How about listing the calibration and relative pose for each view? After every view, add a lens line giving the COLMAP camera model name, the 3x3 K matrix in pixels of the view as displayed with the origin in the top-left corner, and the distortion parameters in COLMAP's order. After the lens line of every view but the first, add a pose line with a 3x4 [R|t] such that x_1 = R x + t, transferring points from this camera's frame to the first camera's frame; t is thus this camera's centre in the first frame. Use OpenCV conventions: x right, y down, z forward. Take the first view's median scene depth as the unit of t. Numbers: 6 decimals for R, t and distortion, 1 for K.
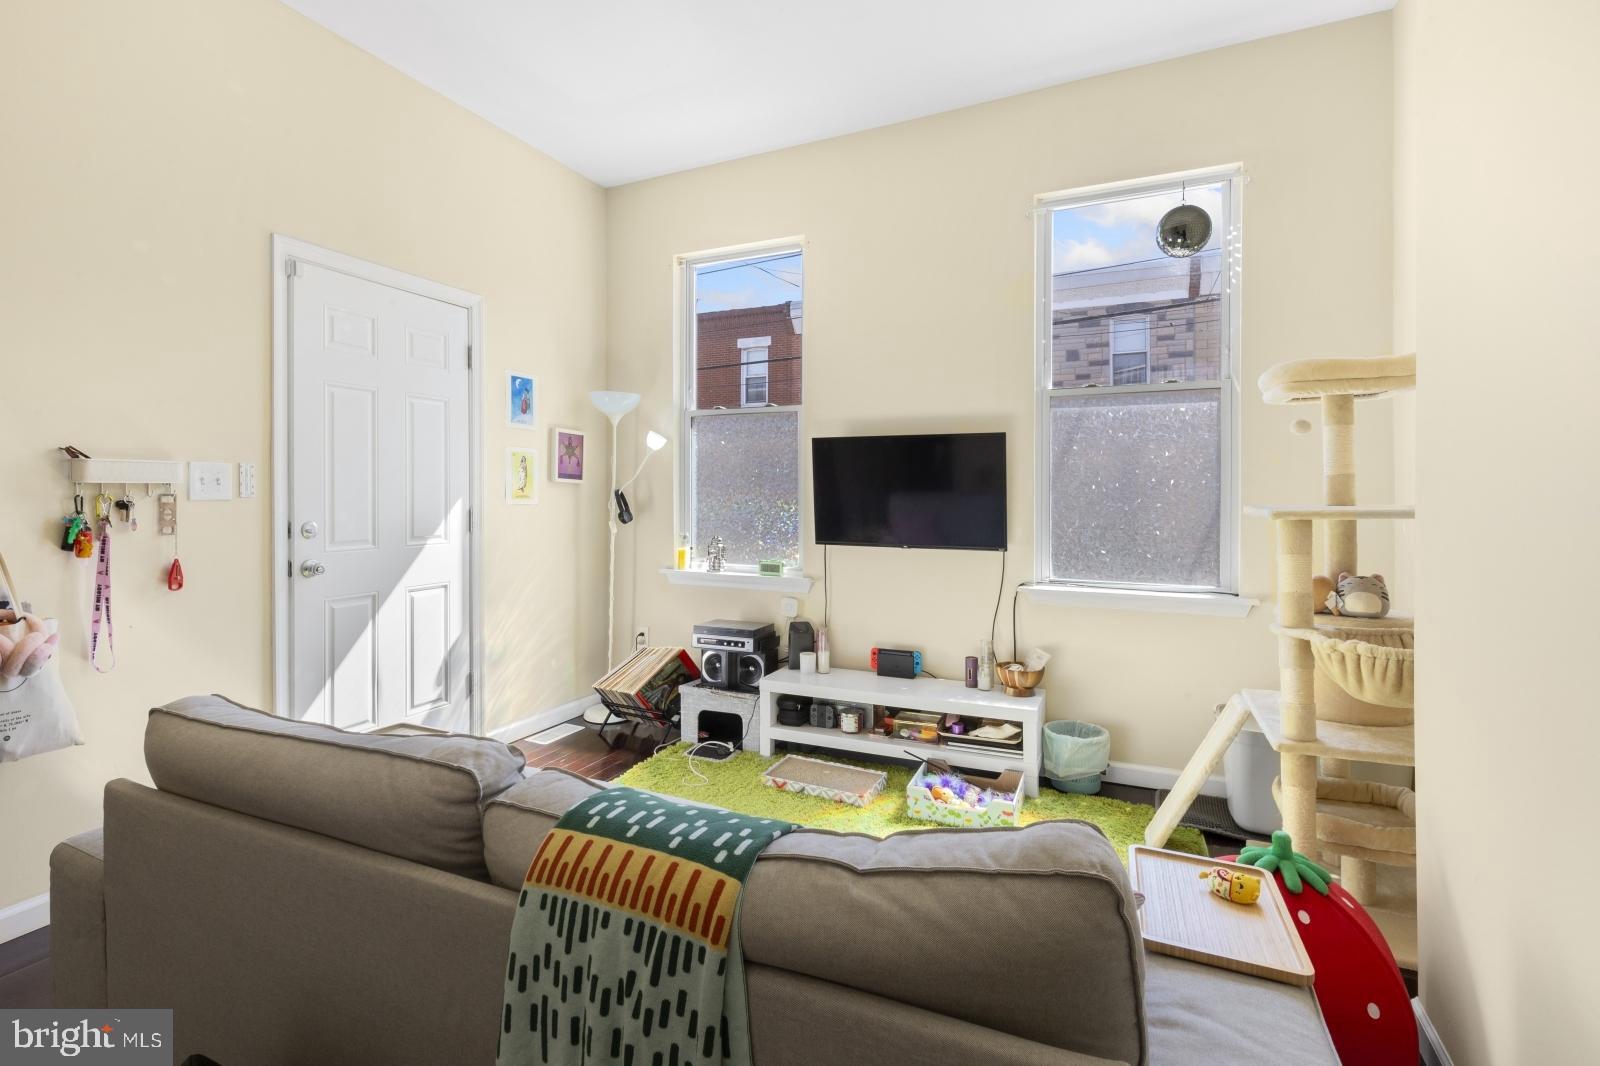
lens RADIAL K [[759.3, 0, 787.6], [0, 759.3, 498.2], [0, 0, 1]] dist [0.007987, -0.001849]
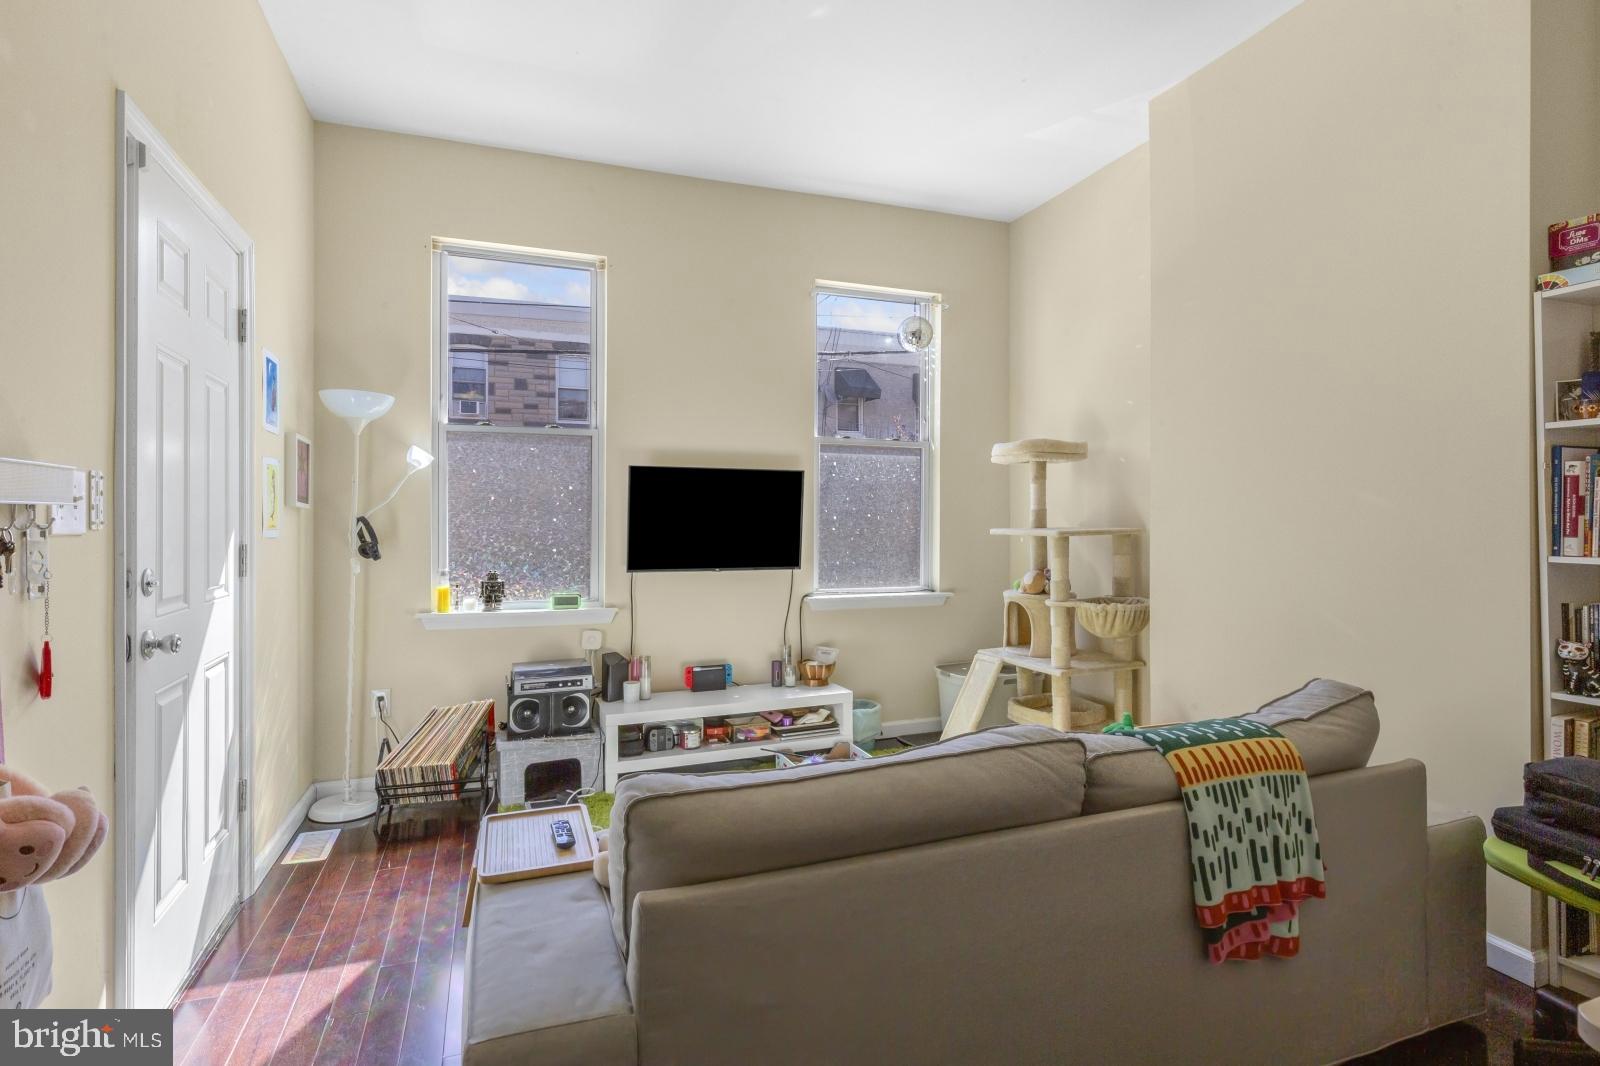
lens RADIAL K [[759.3, 0, 812.4], [0, 759.3, 519.0], [0, 0, 1]] dist [0.007987, -0.001849]
pose [[0.694158, -0.000229, 0.719823, -0.544121], [0.006547, 0.999961, -0.005995, -0.001759], [-0.719793, 0.008874, 0.694132, 0.142715]]
